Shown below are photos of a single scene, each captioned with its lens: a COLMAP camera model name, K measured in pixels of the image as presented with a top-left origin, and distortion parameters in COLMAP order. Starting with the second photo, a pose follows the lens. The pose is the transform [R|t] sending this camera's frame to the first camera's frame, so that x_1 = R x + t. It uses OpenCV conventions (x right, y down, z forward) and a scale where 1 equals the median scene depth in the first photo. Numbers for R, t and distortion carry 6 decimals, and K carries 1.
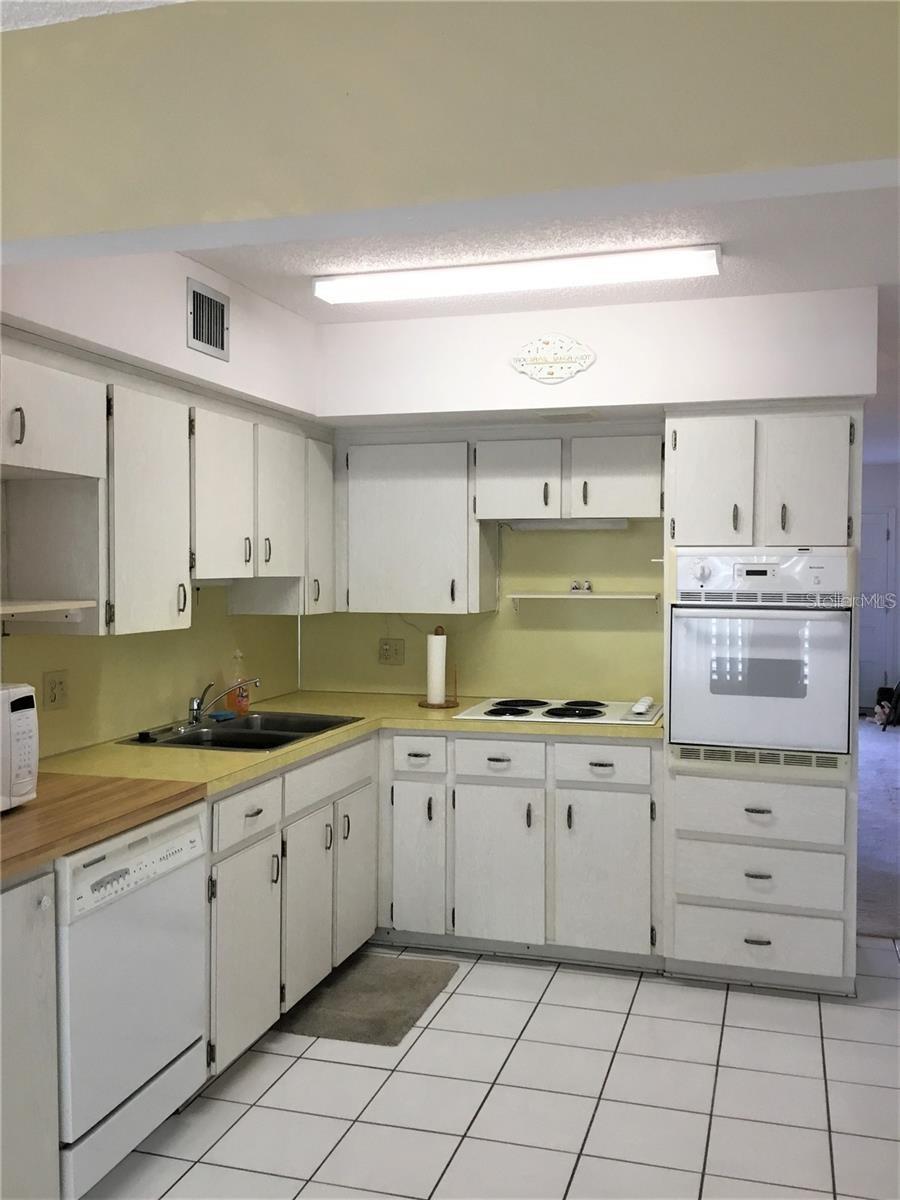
lens RADIAL K [[1077.2, 0, 460.8], [0, 1077.2, 605.0], [0, 0, 1]] dist [0.078419, -0.171373]
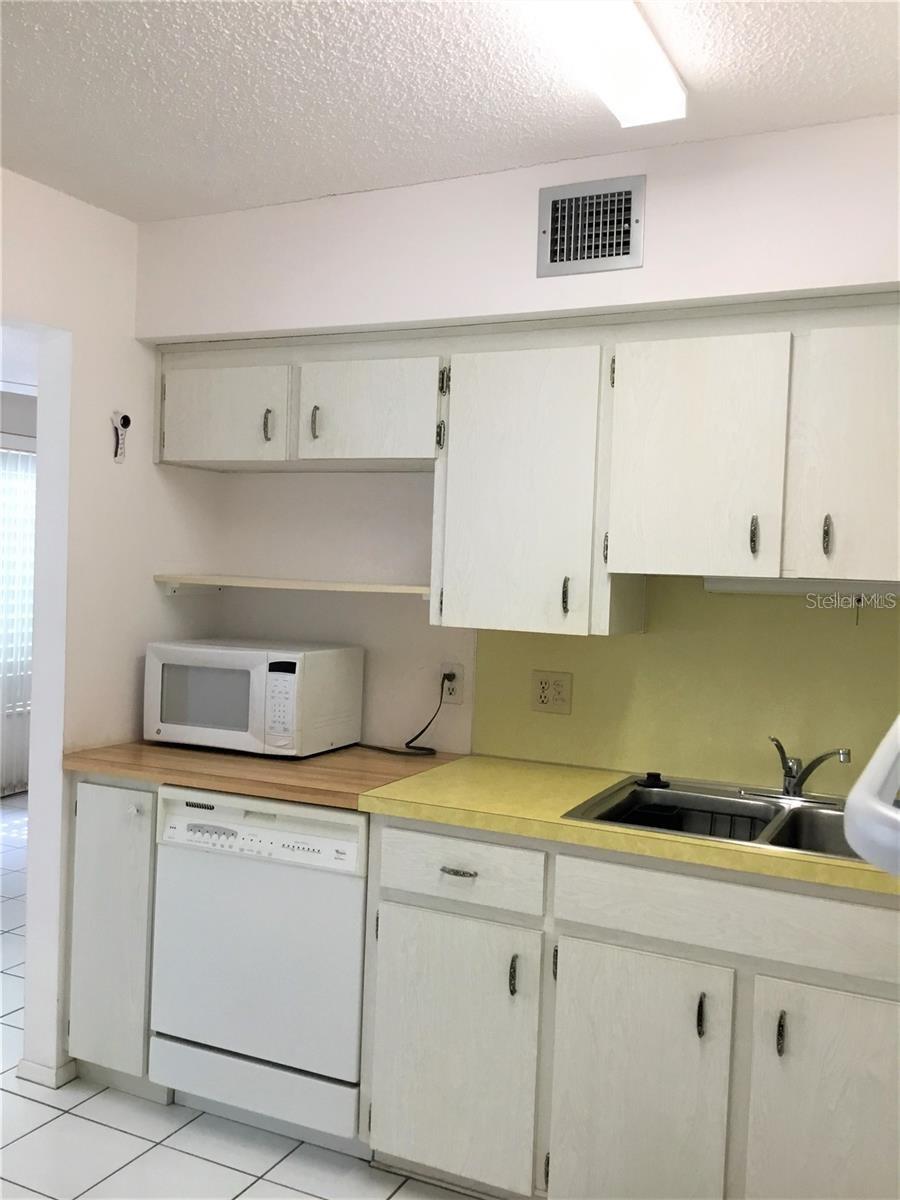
lens RADIAL K [[1077.2, 0, 453.8], [0, 1077.2, 598.6], [0, 0, 1]] dist [0.078419, -0.171373]
pose [[-0.160279, 0.014559, -0.986964, 0.473952], [-0.072530, 0.997014, 0.026486, -0.016537], [0.984403, 0.075830, -0.158744, 0.936544]]
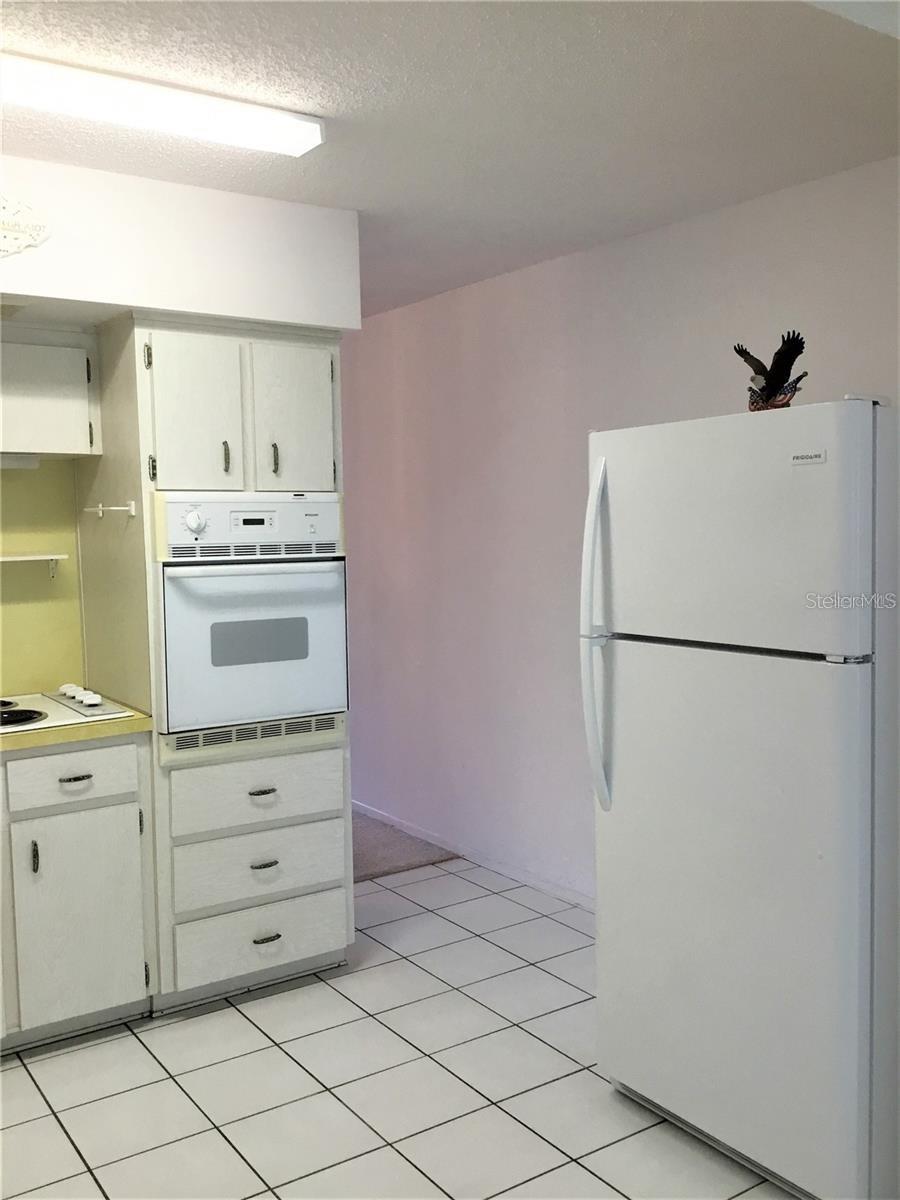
lens RADIAL K [[1077.2, 0, 456.8], [0, 1077.2, 607.0], [0, 0, 1]] dist [0.078419, -0.171373]
pose [[0.628600, -0.076960, 0.773911, -0.299026], [0.048402, 0.997034, 0.059834, -0.005417], [-0.776221, -0.000153, 0.630461, 0.327586]]
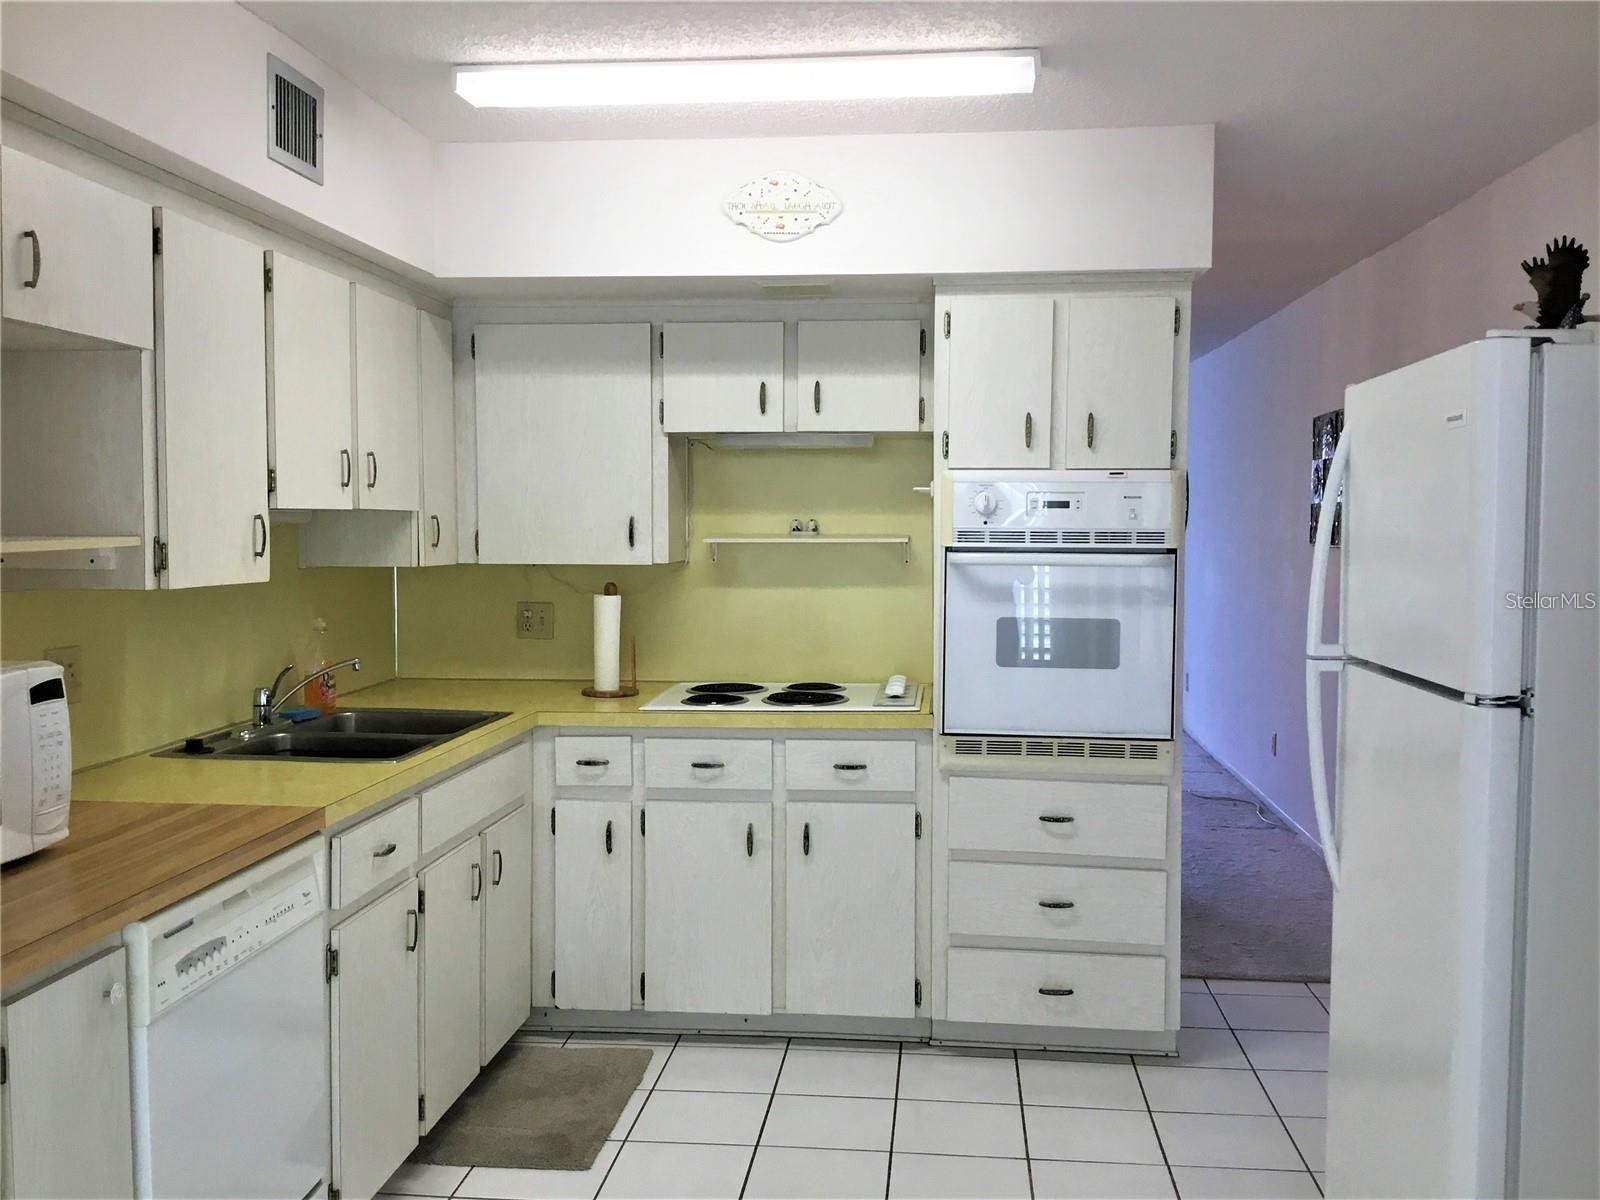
lens RADIAL K [[1436.3, 0, 818.0], [0, 1436.3, 608.1], [0, 0, 1]] dist [0.078419, -0.171373]
pose [[0.981150, -0.011466, 0.192909, -0.083003], [0.006655, 0.999651, 0.025570, 0.015659], [-0.193135, -0.023804, 0.980883, 0.049082]]
